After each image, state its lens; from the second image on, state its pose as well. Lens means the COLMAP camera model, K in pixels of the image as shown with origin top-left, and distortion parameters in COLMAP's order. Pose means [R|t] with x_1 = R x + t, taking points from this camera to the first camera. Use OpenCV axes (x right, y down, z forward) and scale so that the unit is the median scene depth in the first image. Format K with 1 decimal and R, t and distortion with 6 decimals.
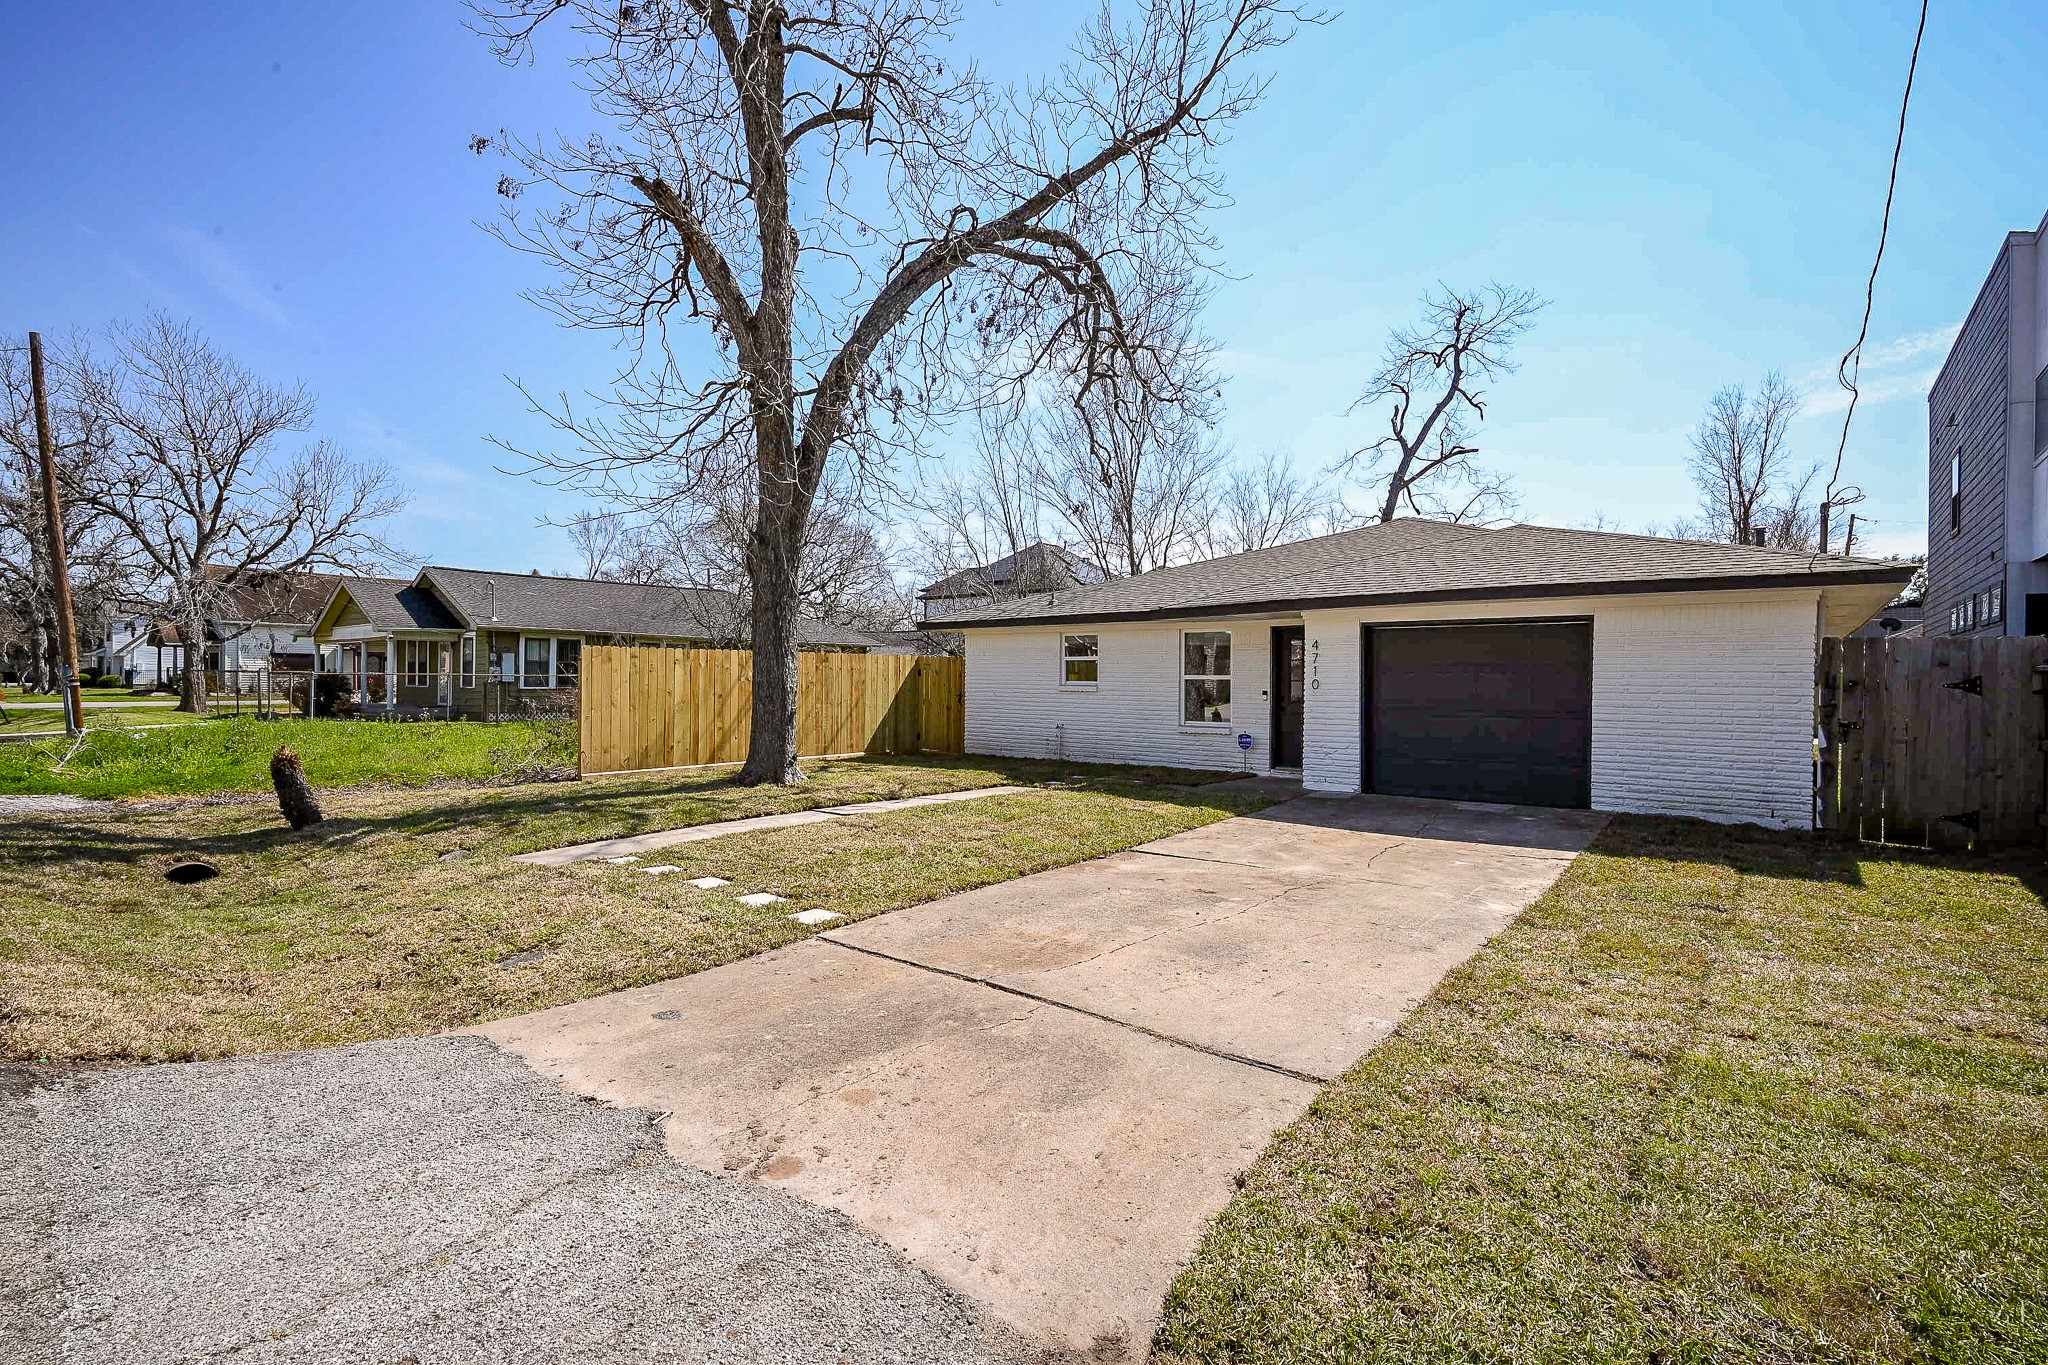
lens RADIAL K [[942.7, 0, 1024.0], [0, 942.7, 682.5], [0, 0, 1]] dist [0.000245, 0.000416]
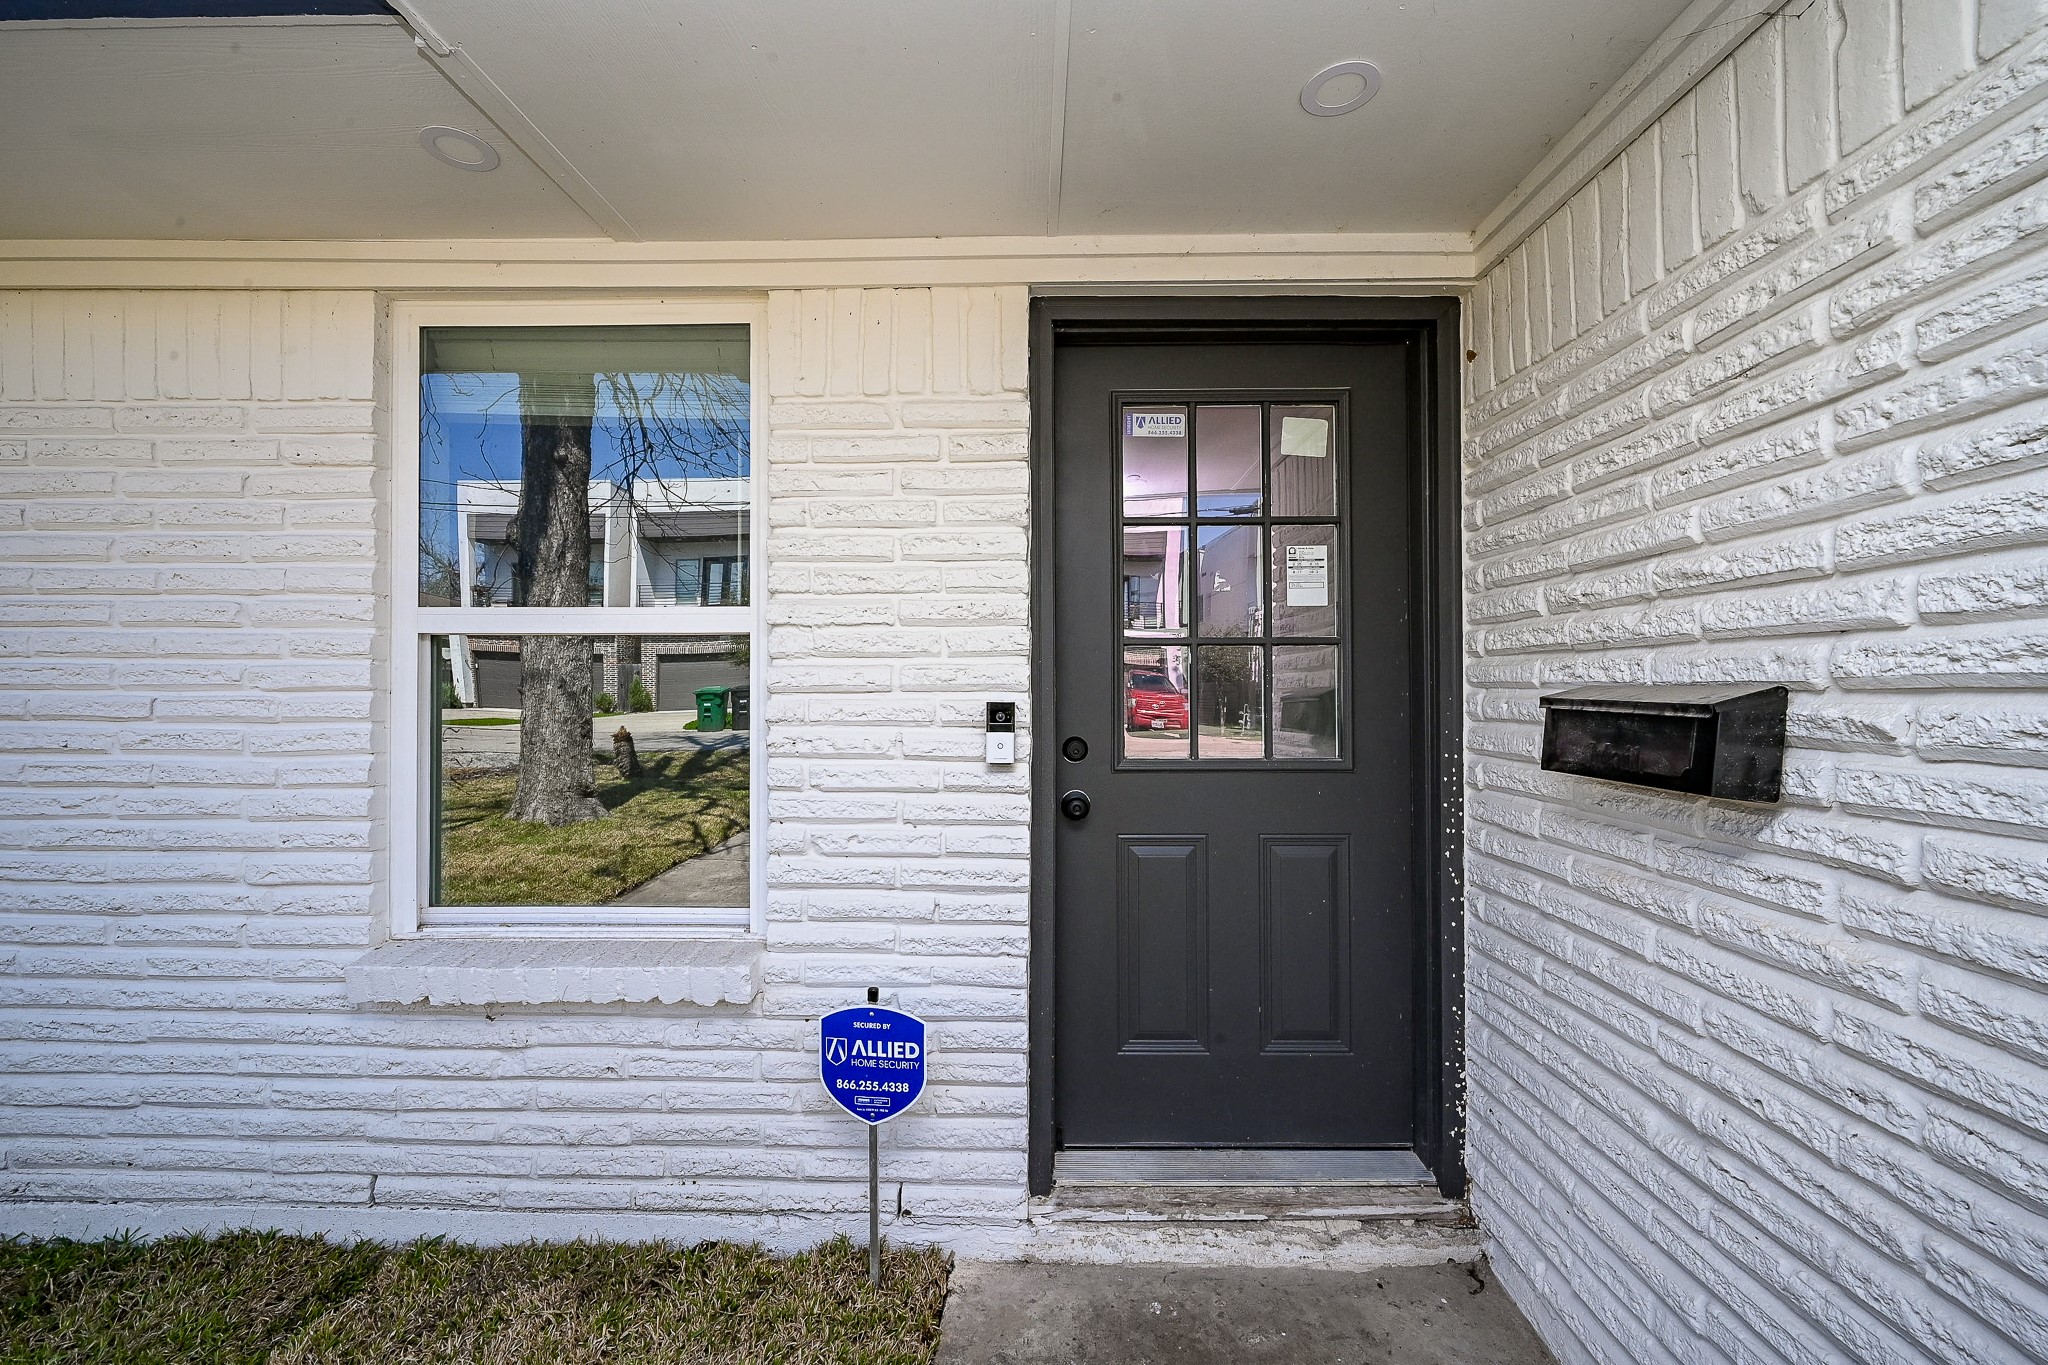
lens RADIAL K [[819.3, 0, 1018.9], [0, 819.3, 682.6], [0, 0, 1]] dist [-0.000540, 0.000241]
pose [[0.792392, -0.001002, 0.610012, 0.188874], [0.006899, 0.999949, -0.007320, 0.006859], [-0.609974, 0.010009, 0.792358, 0.949591]]
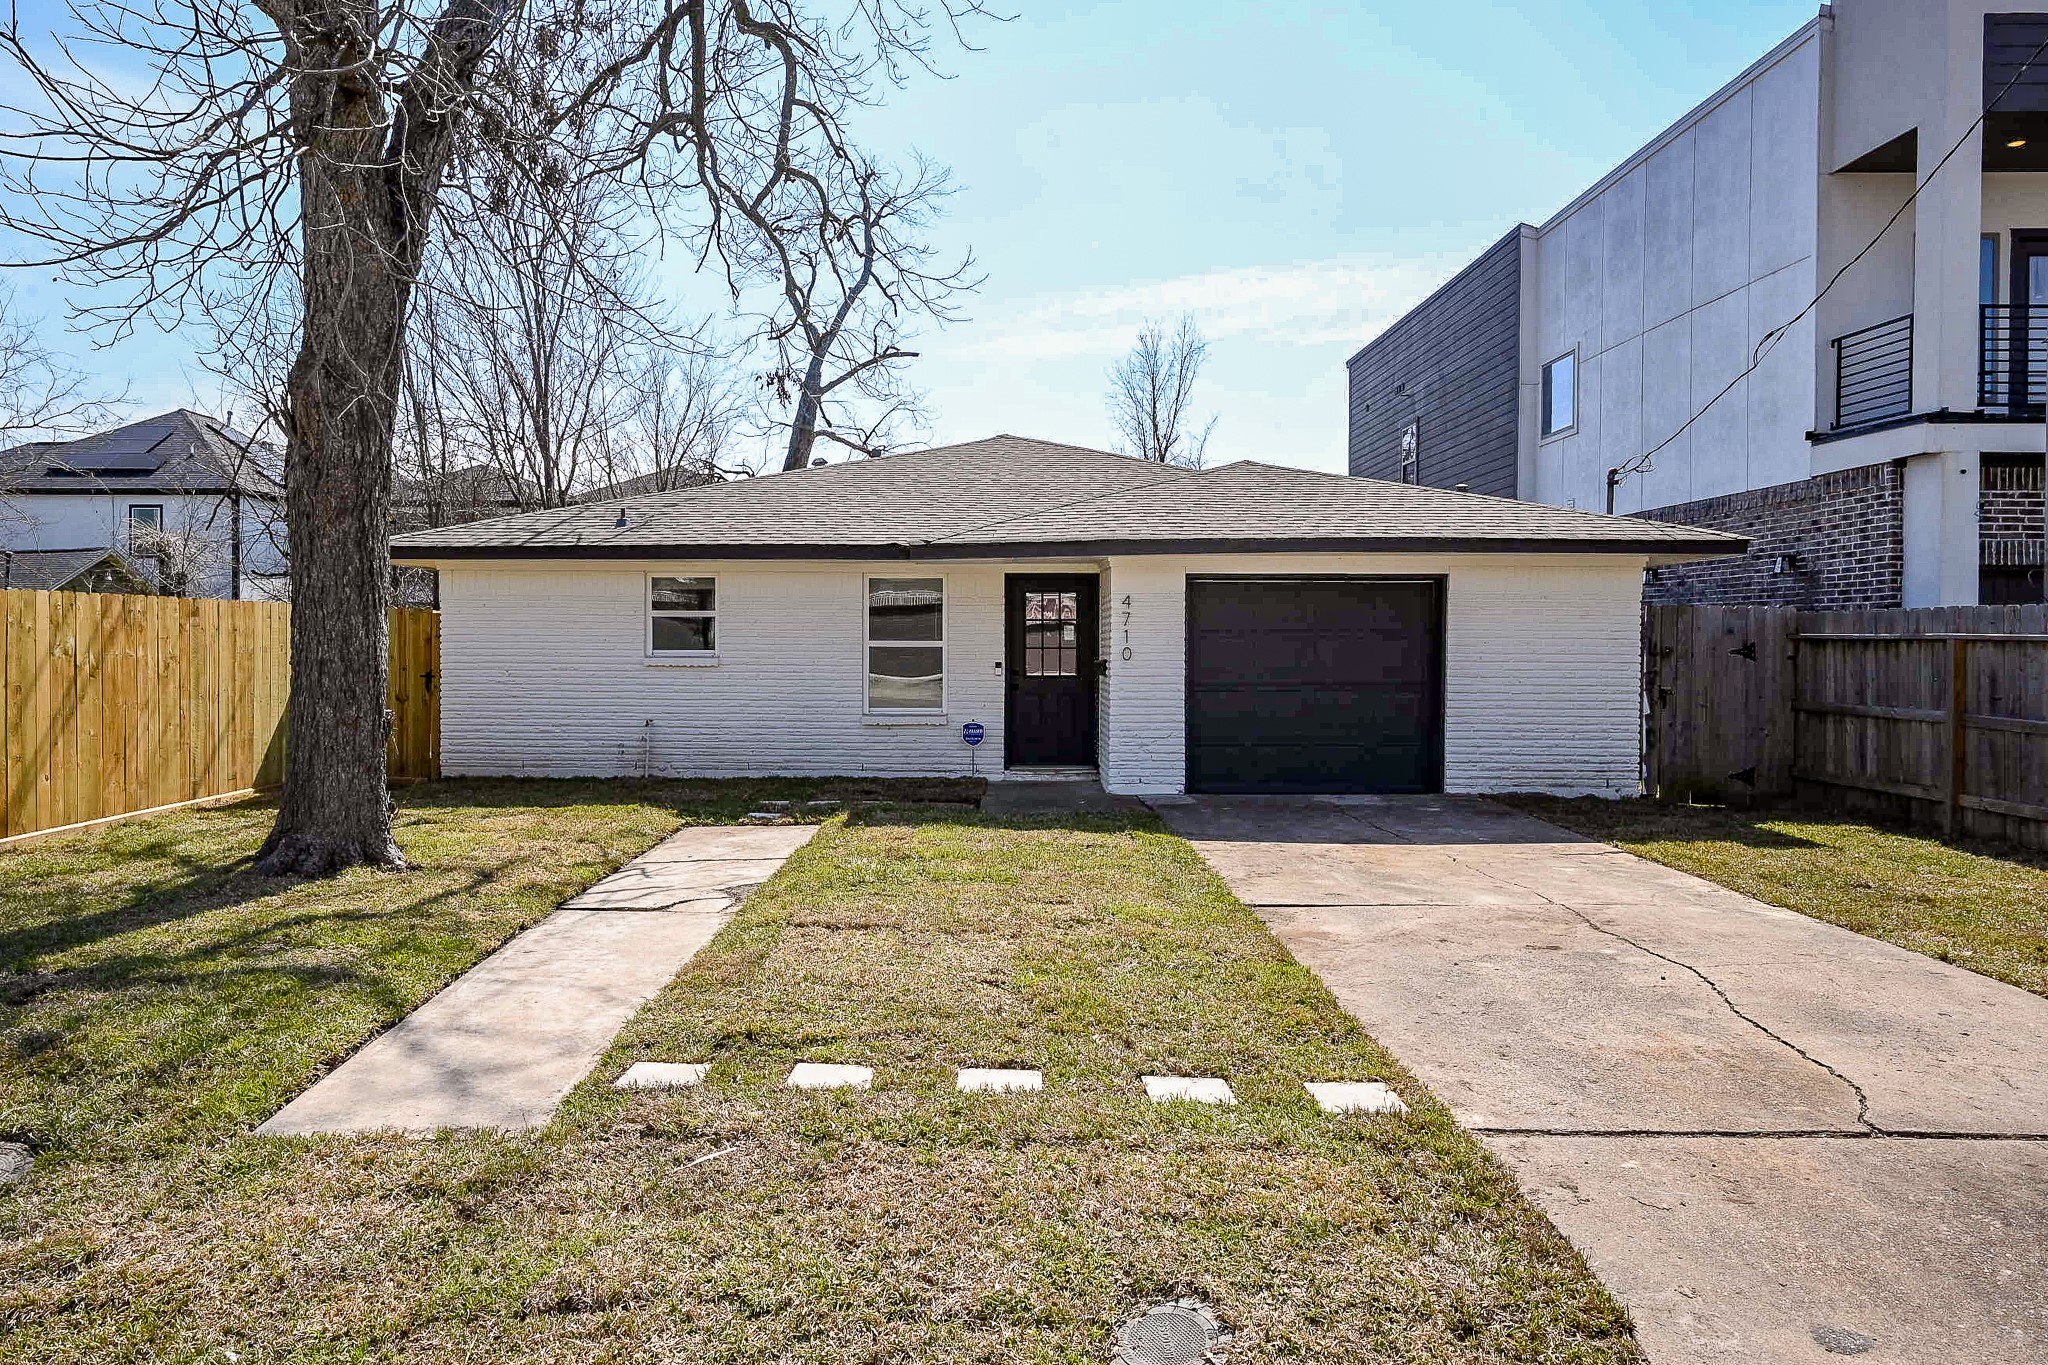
lens RADIAL K [[1291.0, 0, 963.9], [0, 1291.0, 661.4], [0, 0, 1]] dist [-0.001601, -0.000963]
pose [[0.791720, -0.013512, 0.610735, -0.391997], [0.004044, 0.999849, 0.016879, -0.009152], [-0.610871, -0.010894, 0.791655, 0.248158]]
